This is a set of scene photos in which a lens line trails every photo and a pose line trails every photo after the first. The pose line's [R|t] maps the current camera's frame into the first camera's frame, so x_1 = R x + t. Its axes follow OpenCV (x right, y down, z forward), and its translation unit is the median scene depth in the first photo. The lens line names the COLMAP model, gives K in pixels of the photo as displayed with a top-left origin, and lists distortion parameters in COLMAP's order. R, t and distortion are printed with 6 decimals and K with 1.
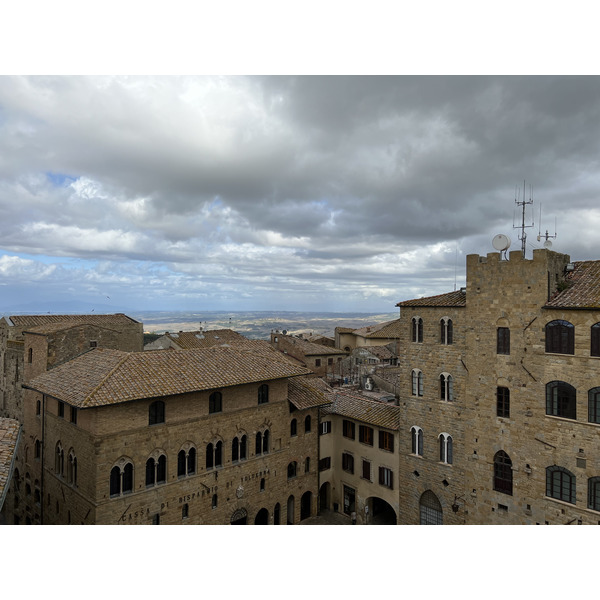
lens RADIAL K [[451.5, 0, 302.5], [0, 451.5, 300.4], [0, 0, 1]] dist [0.063313, -0.066224]
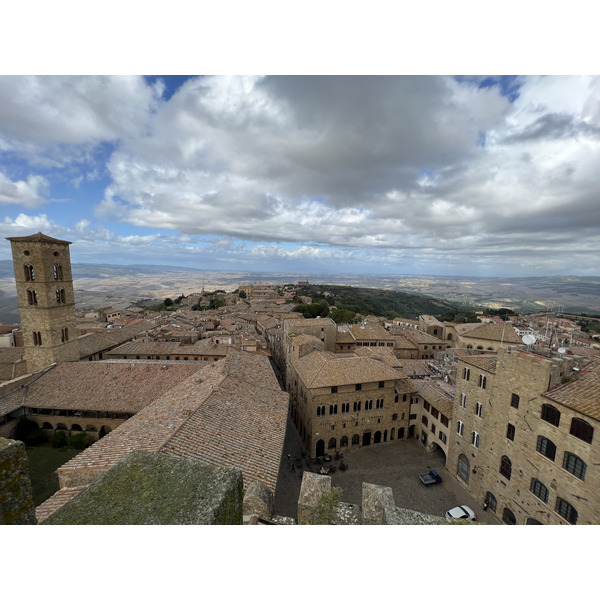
lens RADIAL K [[241.2, 0, 299.6], [0, 241.2, 294.8], [0, 0, 1]] dist [0.004591, -0.000913]
pose [[0.859700, 0.073773, -0.505443, 0.147706], [-0.010431, 0.991845, 0.127024, -0.409306], [0.510692, -0.103930, 0.853459, -0.194485]]
